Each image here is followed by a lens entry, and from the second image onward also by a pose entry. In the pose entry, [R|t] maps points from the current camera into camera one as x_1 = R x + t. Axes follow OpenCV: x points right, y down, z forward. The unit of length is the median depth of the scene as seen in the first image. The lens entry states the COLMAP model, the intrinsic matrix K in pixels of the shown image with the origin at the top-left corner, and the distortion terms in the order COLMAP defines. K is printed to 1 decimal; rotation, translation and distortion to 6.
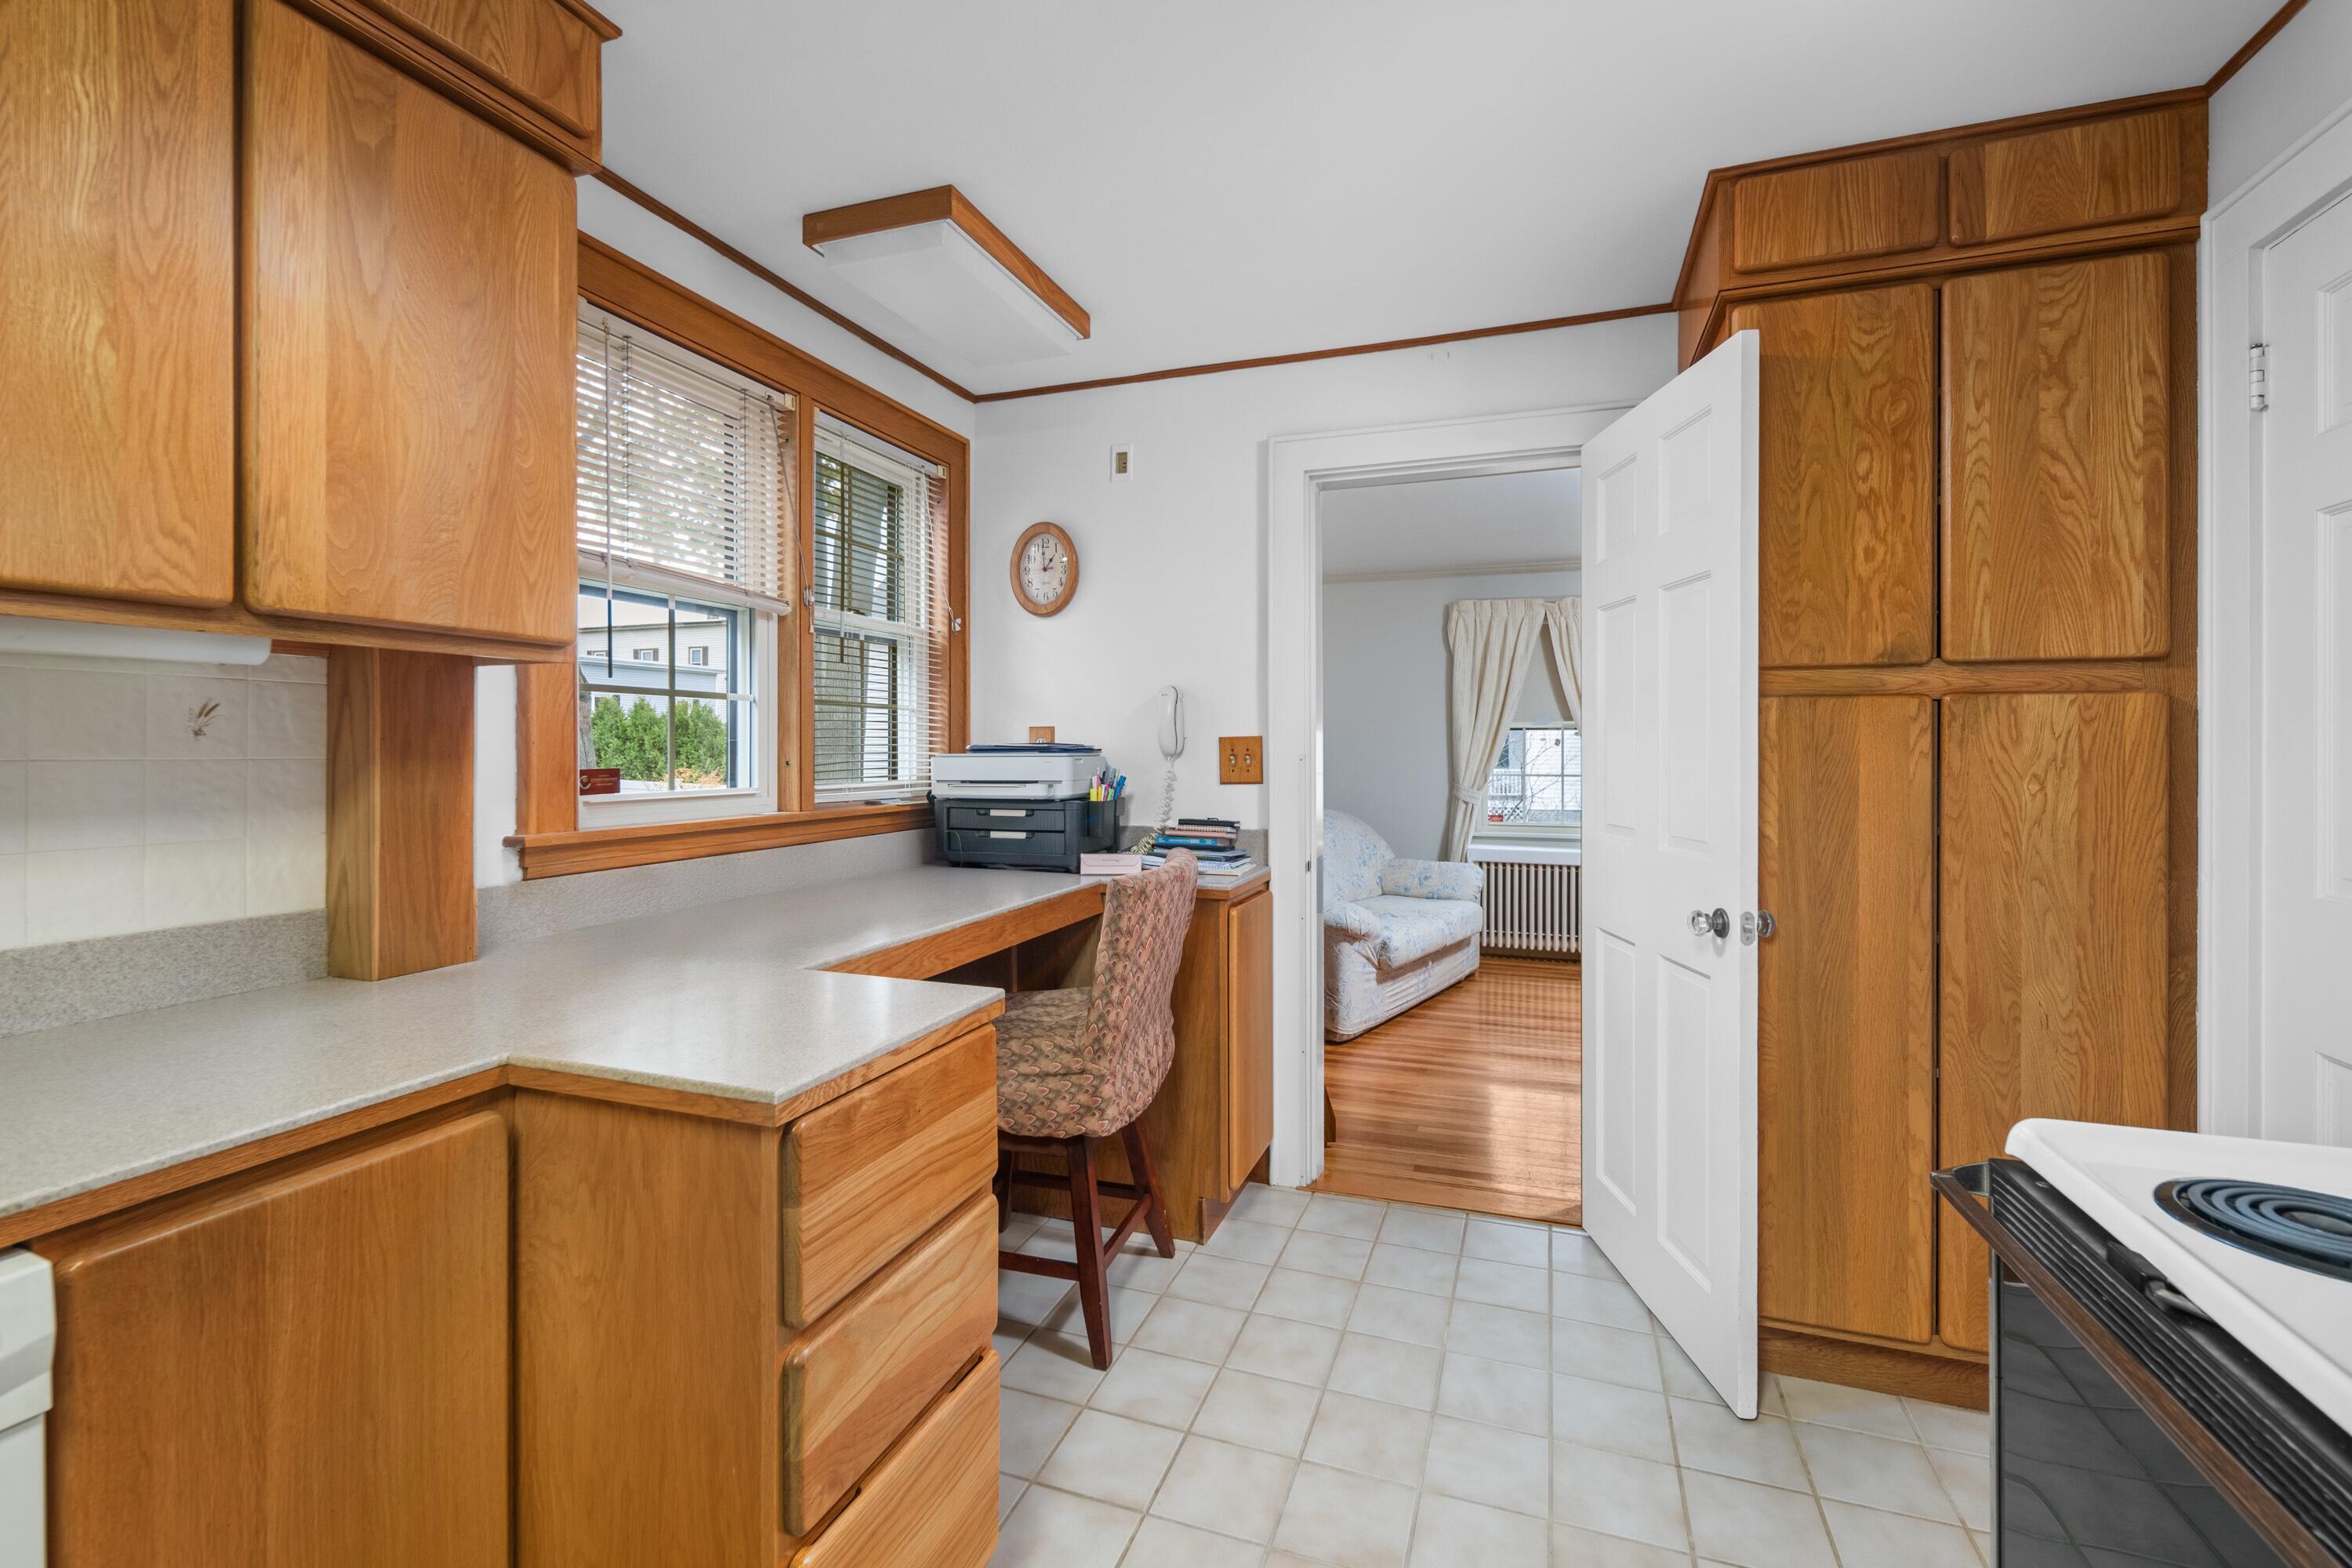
lens RADIAL K [[1020.0, 0, 1169.8], [0, 1020.0, 746.6], [0, 0, 1]] dist [-0.008699, -0.000698]
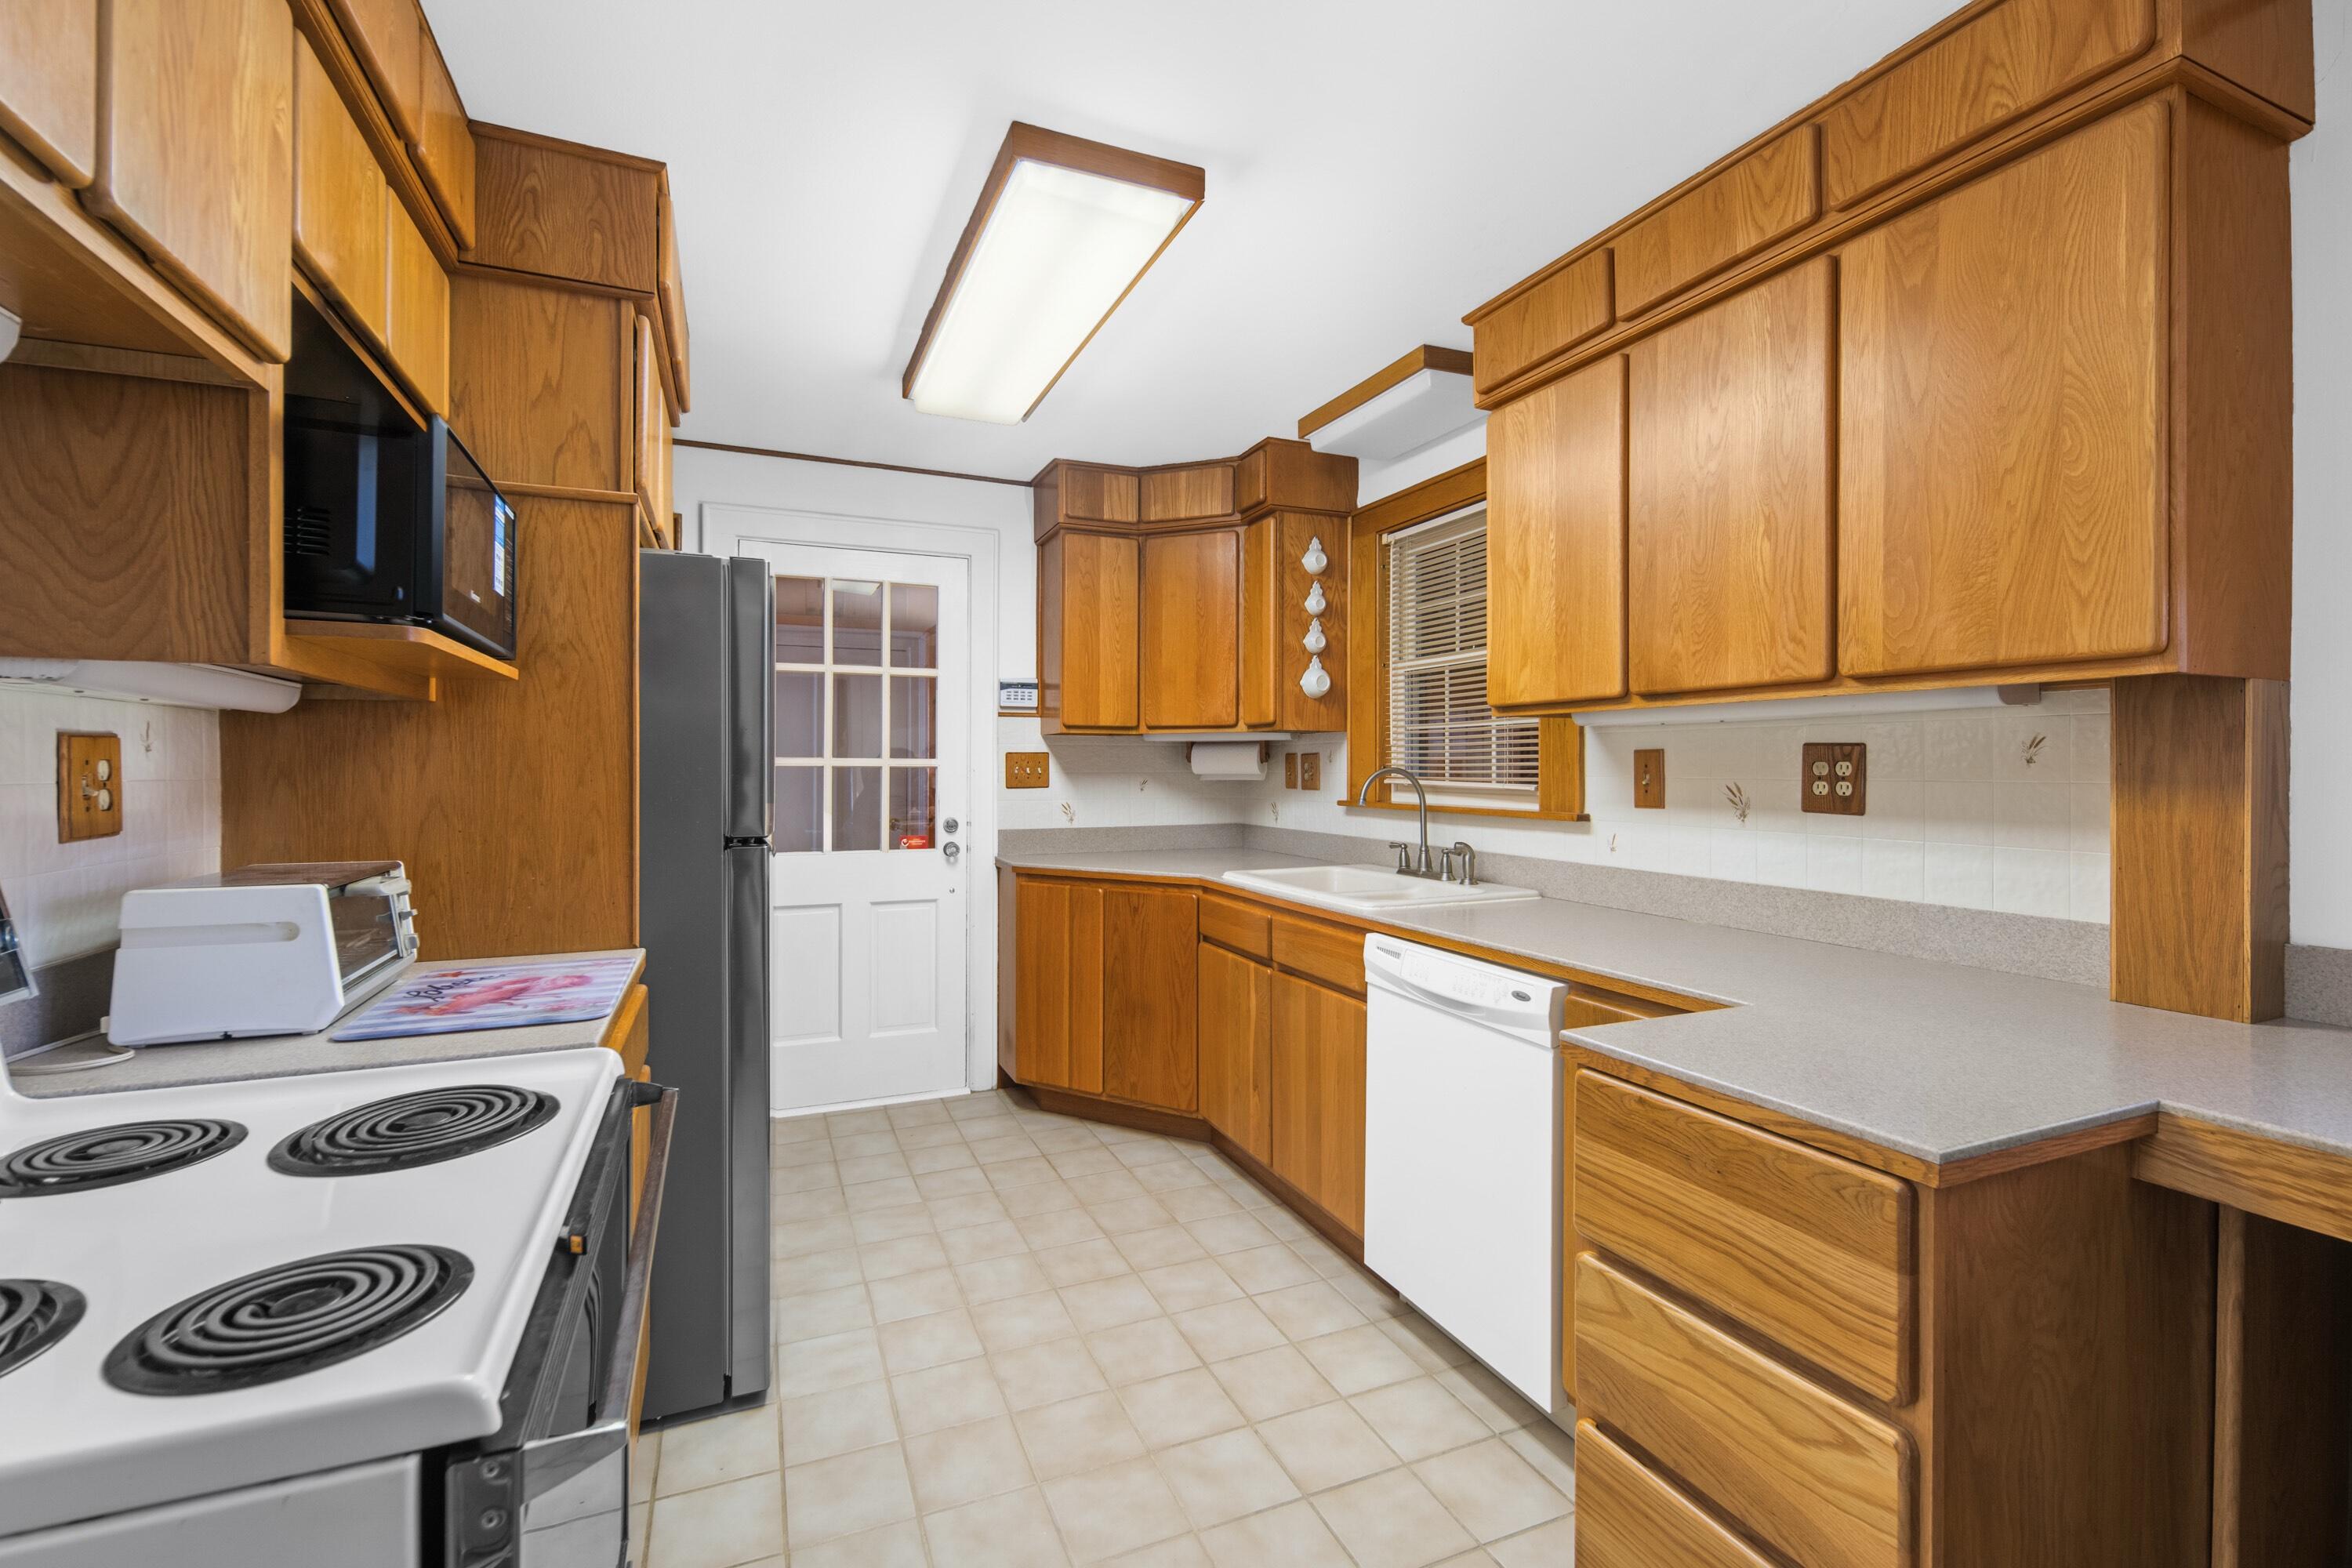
lens RADIAL K [[1020.0, 0, 1182.0], [0, 1020.0, 772.3], [0, 0, 1]] dist [-0.008699, -0.000698]
pose [[-0.735068, 0.002329, -0.677989, 0.645049], [0.000447, 0.999996, 0.002951, -0.003635], [0.677993, 0.001866, -0.735066, 1.196086]]
